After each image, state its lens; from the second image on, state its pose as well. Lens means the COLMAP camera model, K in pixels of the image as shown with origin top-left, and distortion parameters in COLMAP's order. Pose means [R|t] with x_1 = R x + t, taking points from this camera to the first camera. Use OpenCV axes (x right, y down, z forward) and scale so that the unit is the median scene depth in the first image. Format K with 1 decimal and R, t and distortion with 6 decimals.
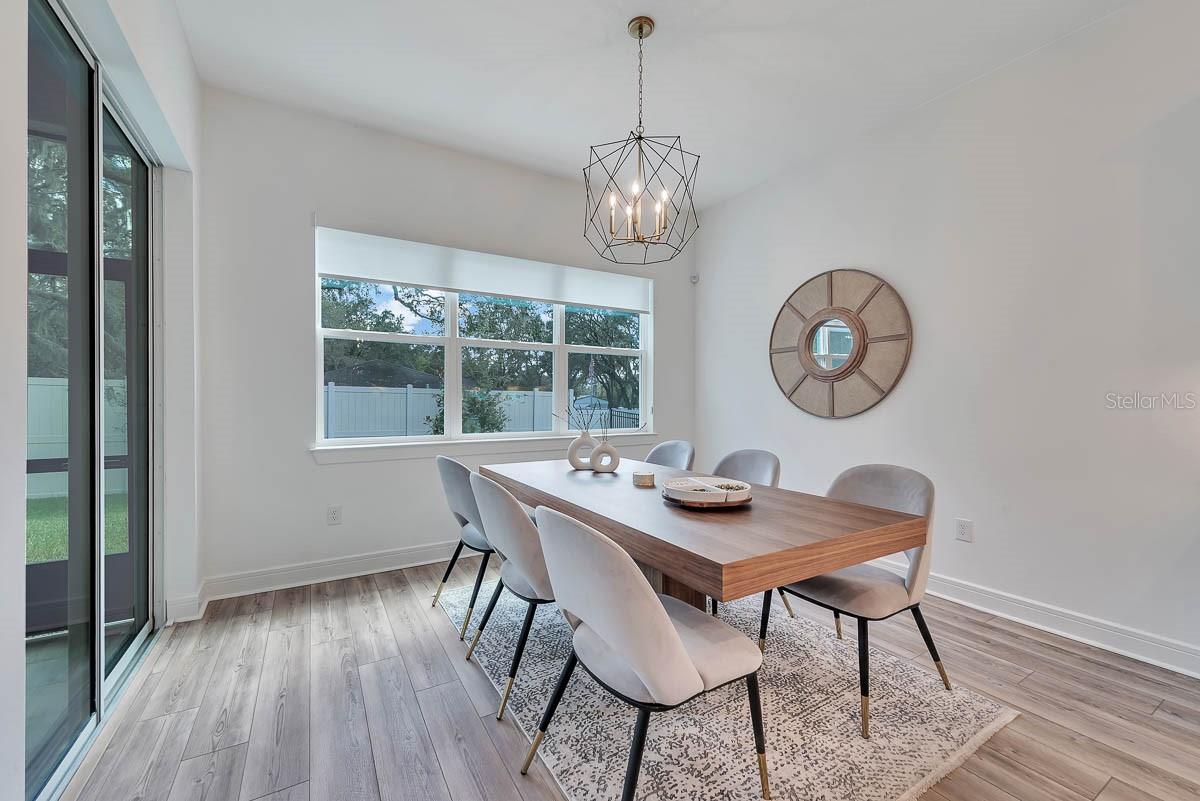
lens RADIAL K [[479.0, 0, 600.1], [0, 479.0, 404.4], [0, 0, 1]] dist [0.003256, -0.000075]
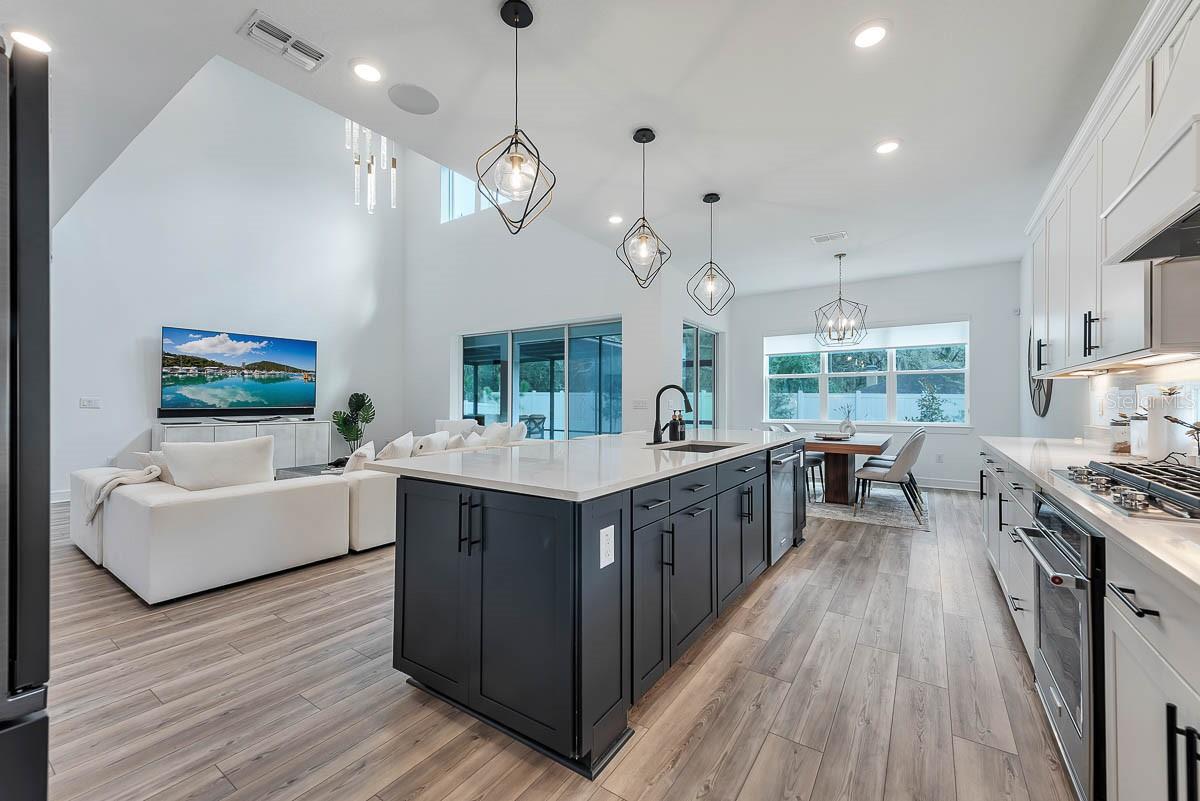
lens RADIAL K [[484.3, 0, 598.2], [0, 484.3, 399.6], [0, 0, 1]] dist [0.001334, 0.000021]
pose [[0.415775, -0.005905, -0.909448, 1.246509], [-0.010016, 0.999889, -0.011071, 0.008365], [0.909412, 0.013712, 0.415669, -0.801193]]
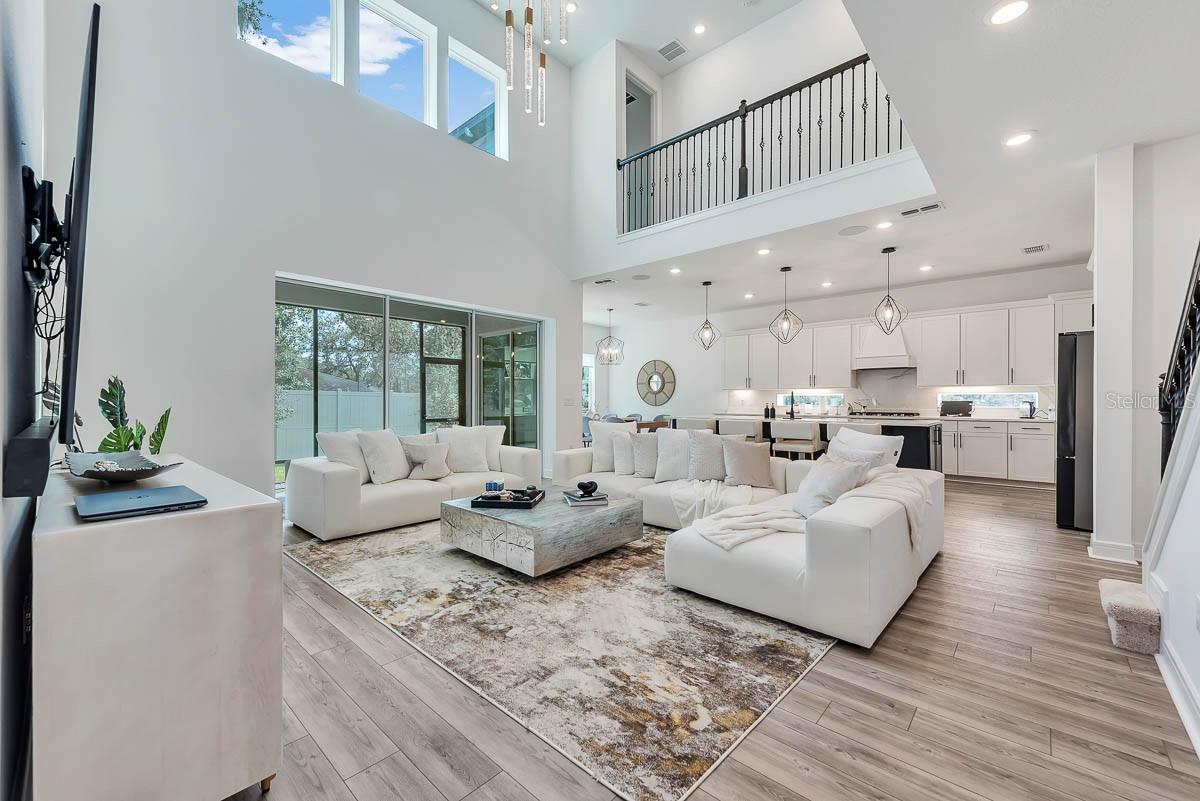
lens RADIAL K [[481.9, 0, 600.0], [0, 481.9, 400.5], [0, 0, 1]] dist [0.013930, 0.000026]
pose [[0.959201, -0.001795, 0.282718, -0.762156], [0.005103, 0.999927, -0.010963, 0.024321], [-0.282677, 0.011958, 0.959141, -1.931449]]
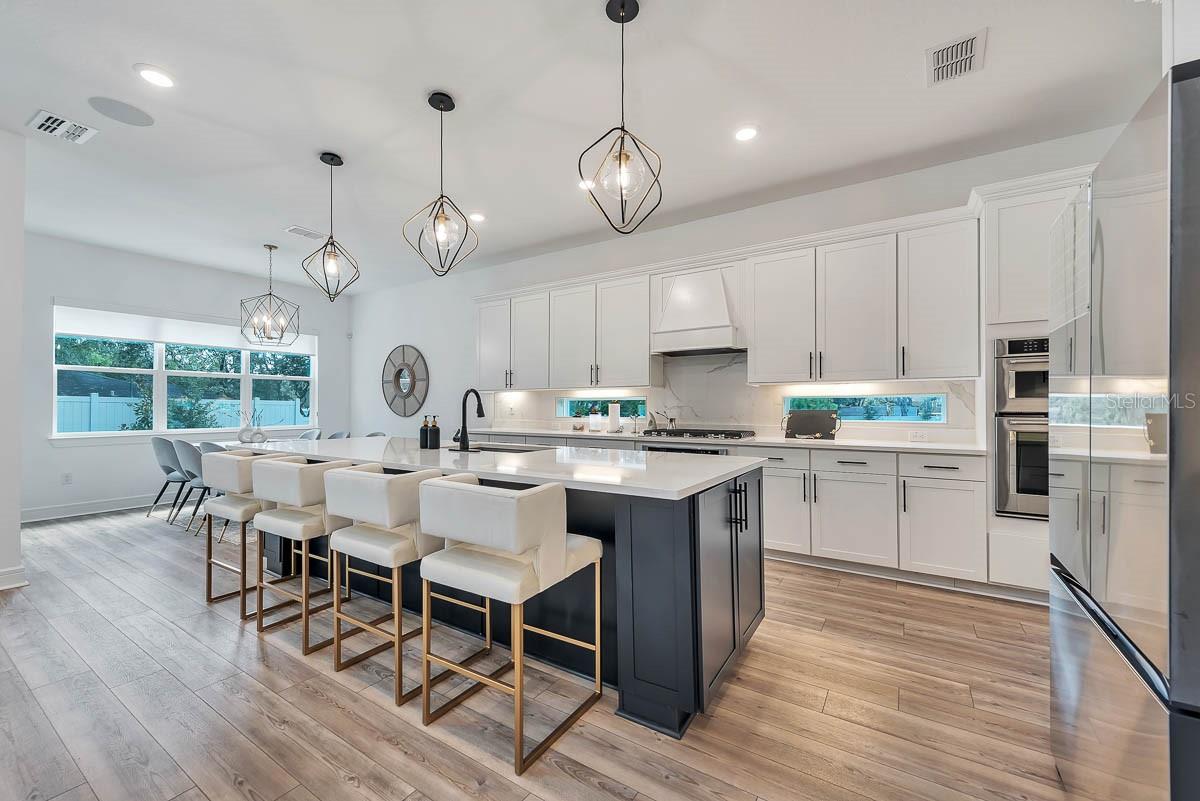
lens RADIAL K [[479.0, 0, 600.1], [0, 479.0, 404.4], [0, 0, 1]] dist [0.003256, -0.000075]
pose [[0.897497, 0.000500, 0.441021, 0.328798], [0.006896, 0.999861, -0.015167, 0.012466], [-0.440967, 0.016654, 0.897369, -1.171337]]
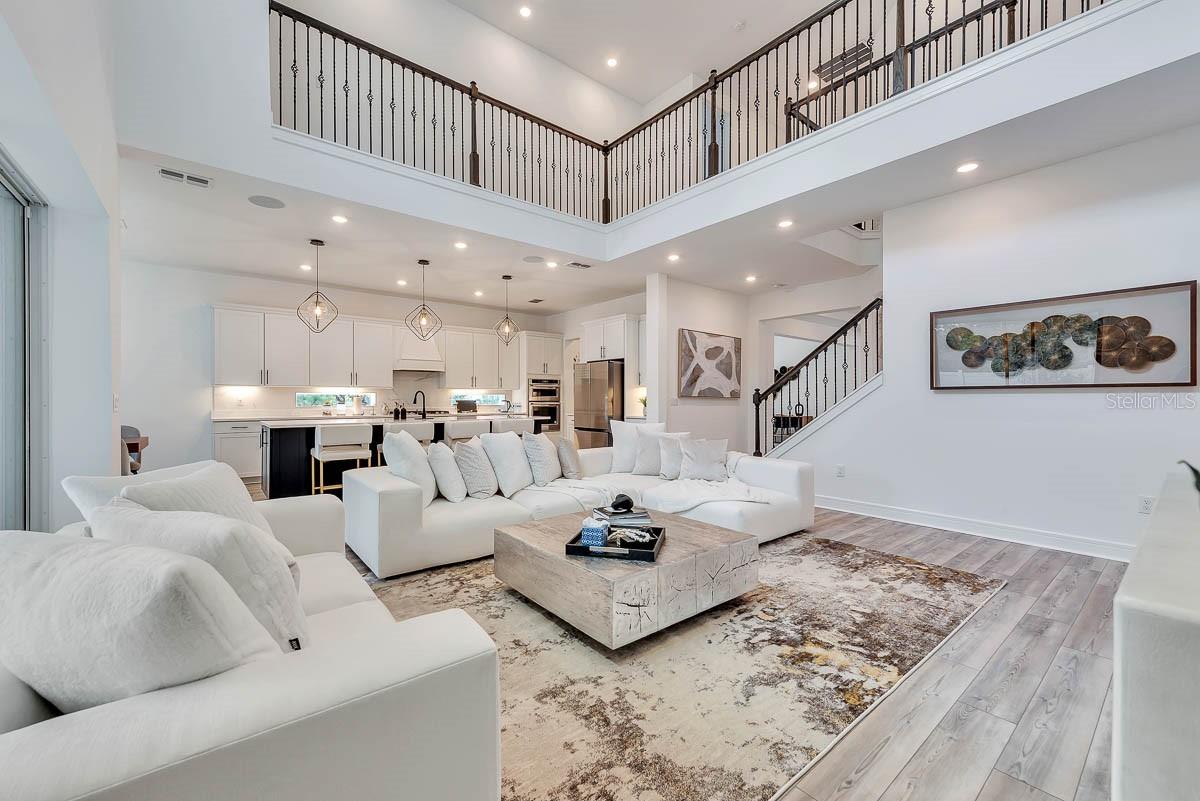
lens RADIAL K [[483.5, 0, 580.3], [0, 483.5, 403.9], [0, 0, 1]] dist [0.002639, -0.000241]
pose [[-0.125402, -0.009533, 0.992060, -1.377415], [0.012016, 0.999866, 0.011127, 0.008361], [-0.992033, 0.013316, -0.125271, -0.713212]]
